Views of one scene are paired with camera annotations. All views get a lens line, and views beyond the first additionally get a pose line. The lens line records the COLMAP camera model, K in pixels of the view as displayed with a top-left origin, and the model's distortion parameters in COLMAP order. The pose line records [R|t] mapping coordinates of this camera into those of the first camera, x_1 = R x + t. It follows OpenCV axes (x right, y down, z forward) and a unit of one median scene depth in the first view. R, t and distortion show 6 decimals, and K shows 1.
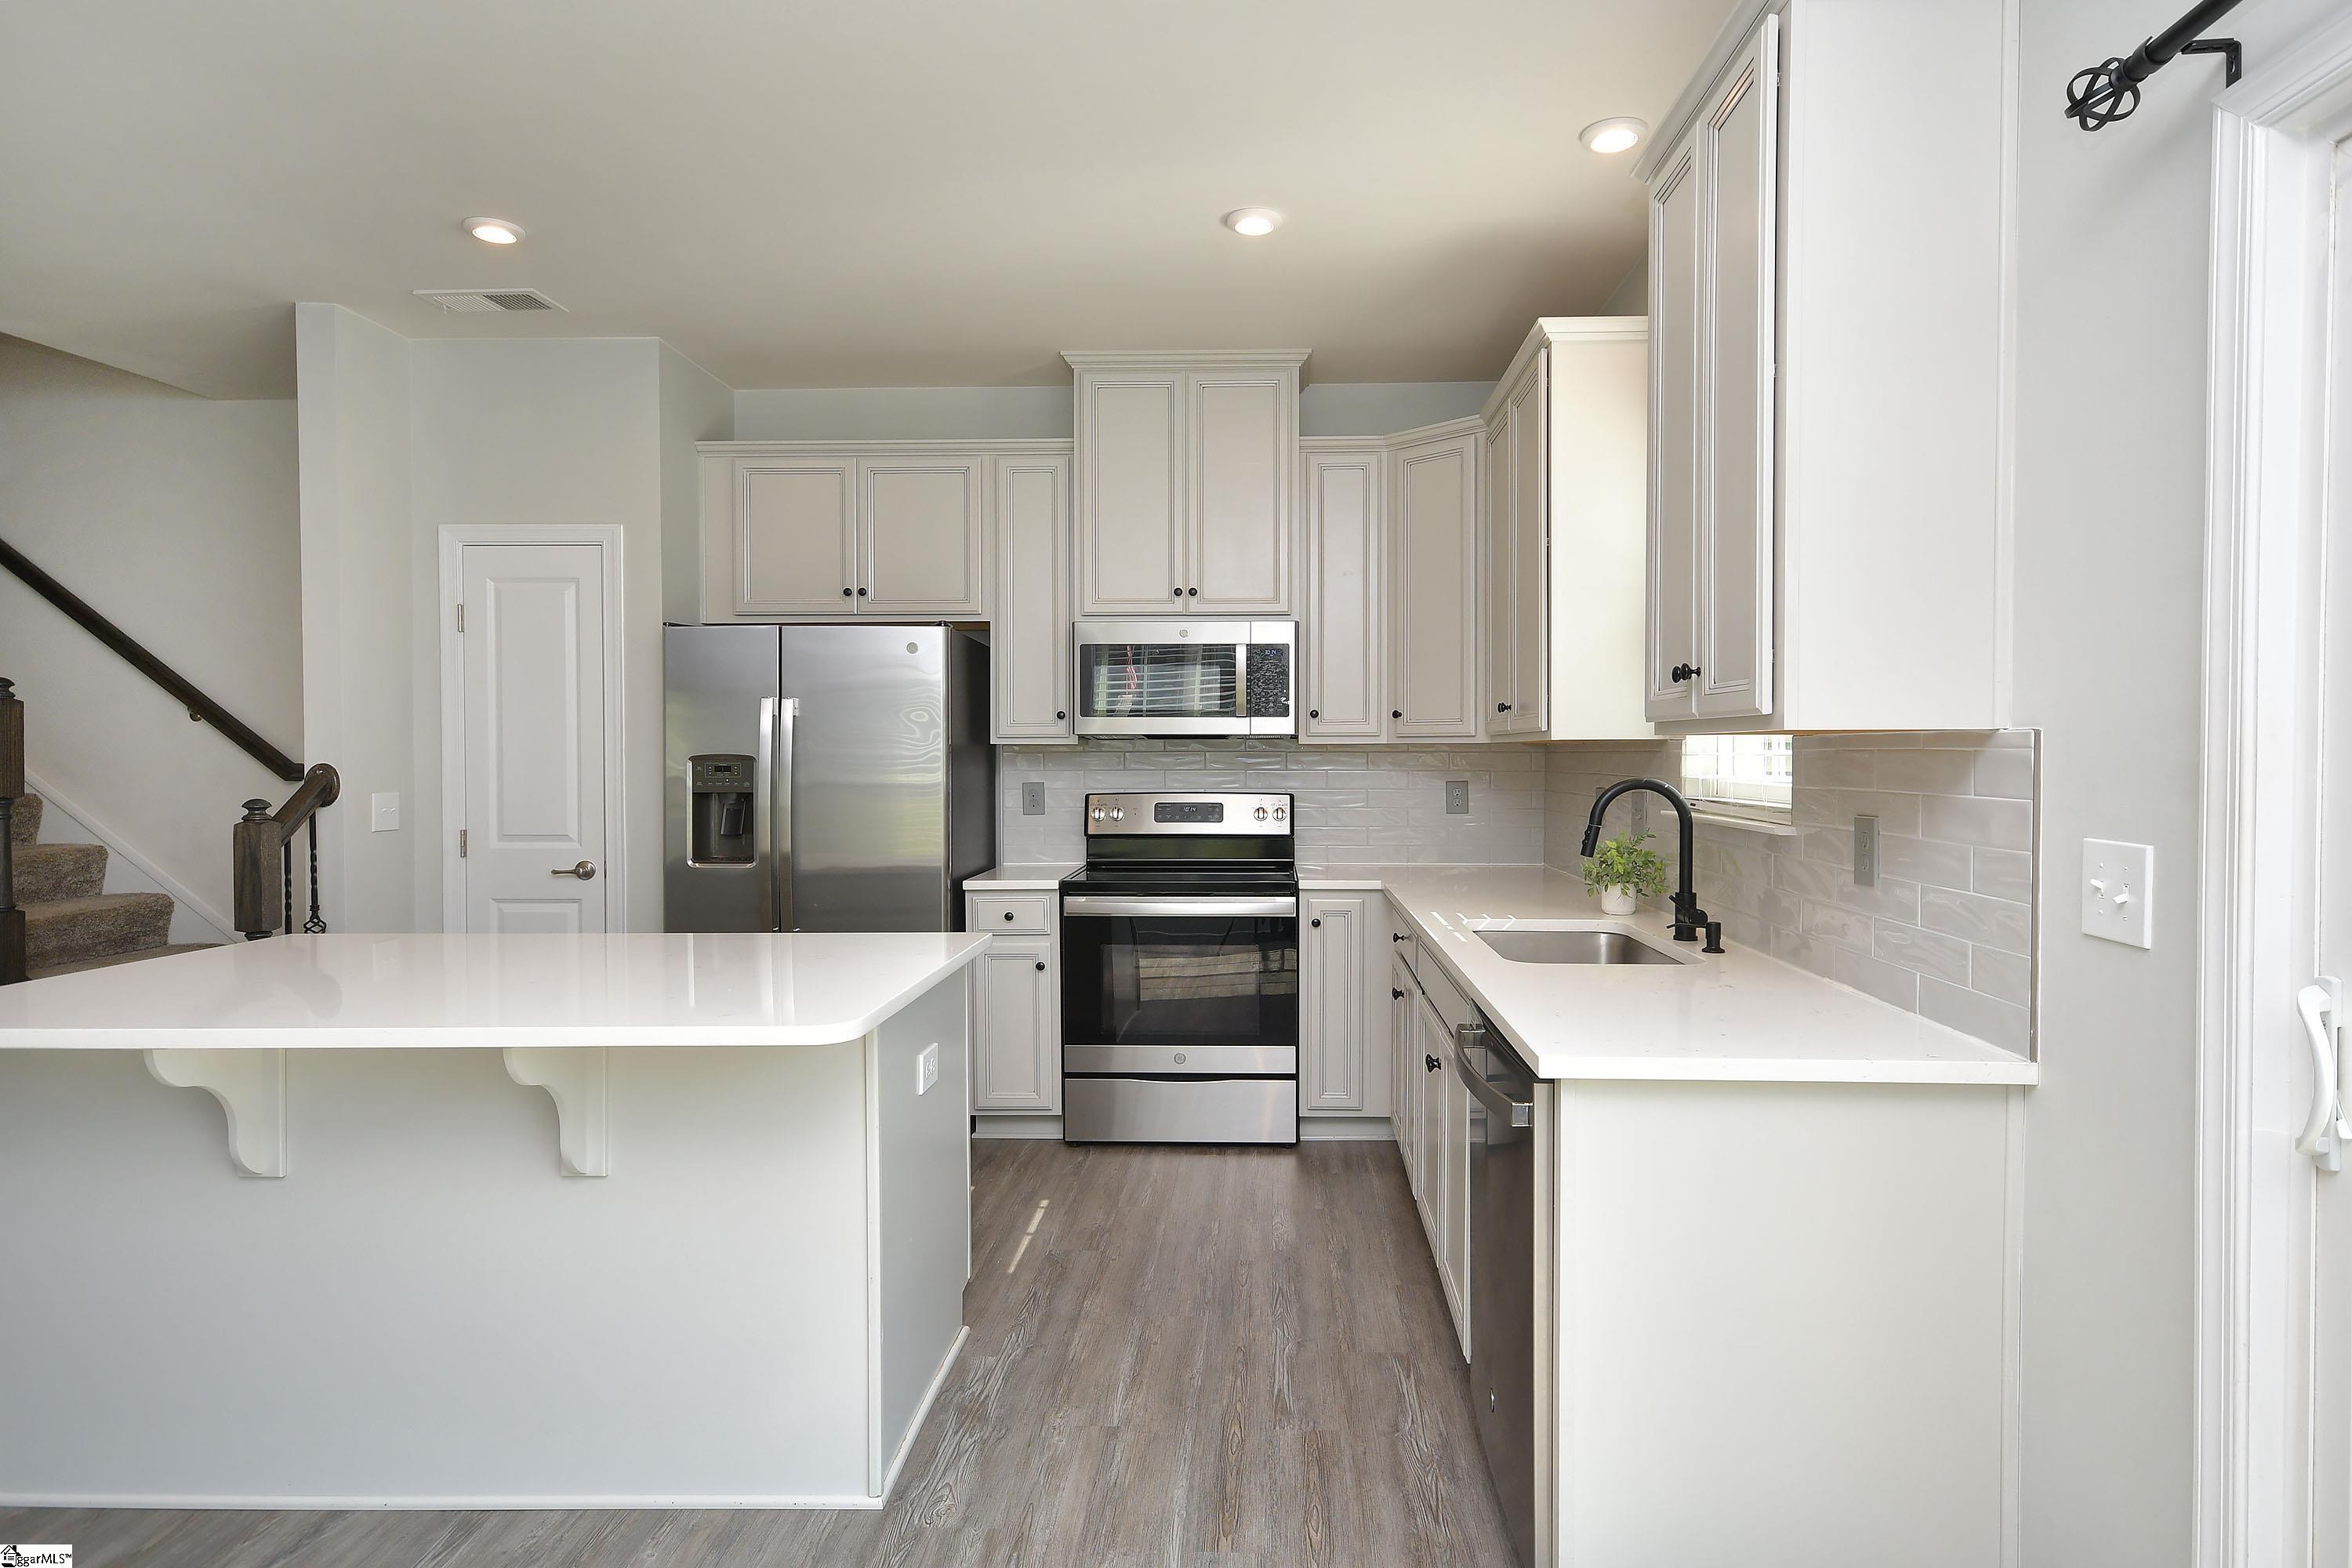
lens RADIAL K [[1273.2, 0, 1176.0], [0, 1273.2, 784.0], [0, 0, 1]] dist [0.016305, 0.001602]
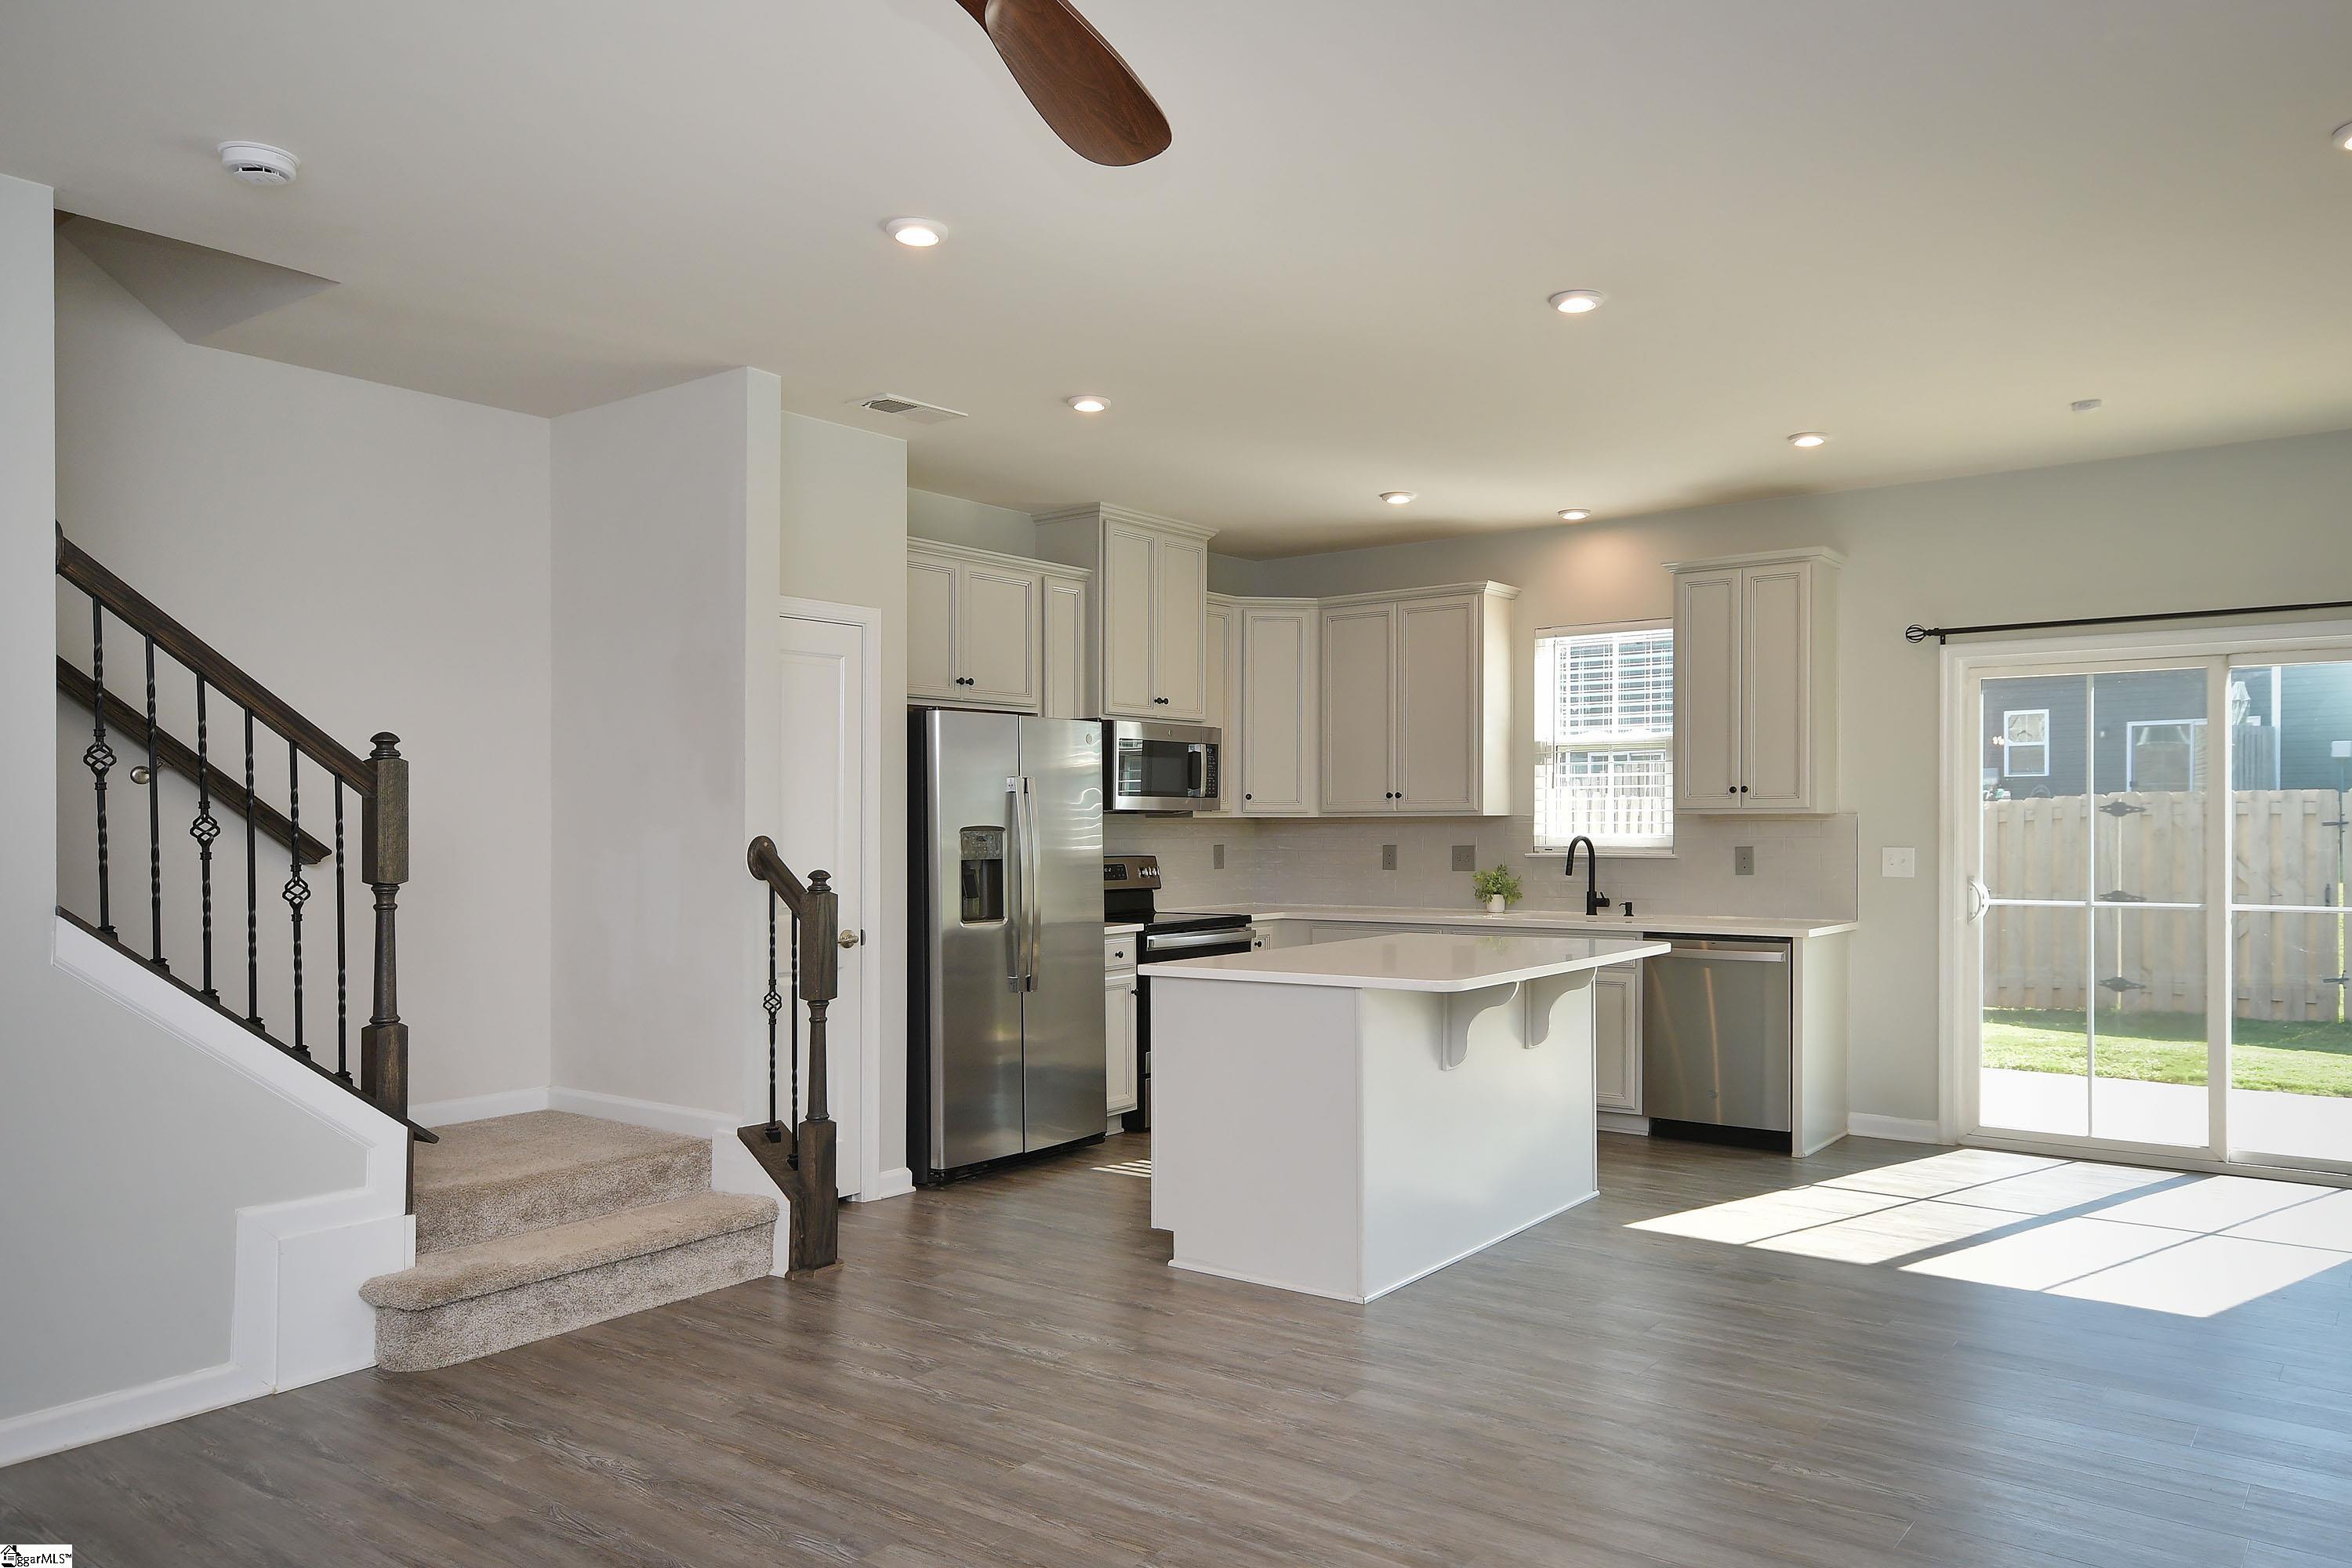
lens RADIAL K [[1646.5, 0, 1183.6], [0, 1646.5, 830.6], [0, 0, 1]] dist [0.009124, 0.004272]
pose [[0.581602, -0.003013, 0.813468, -1.413626], [0.020314, 0.999735, -0.010821, 0.000749], [-0.813220, 0.022818, 0.581510, 0.003603]]
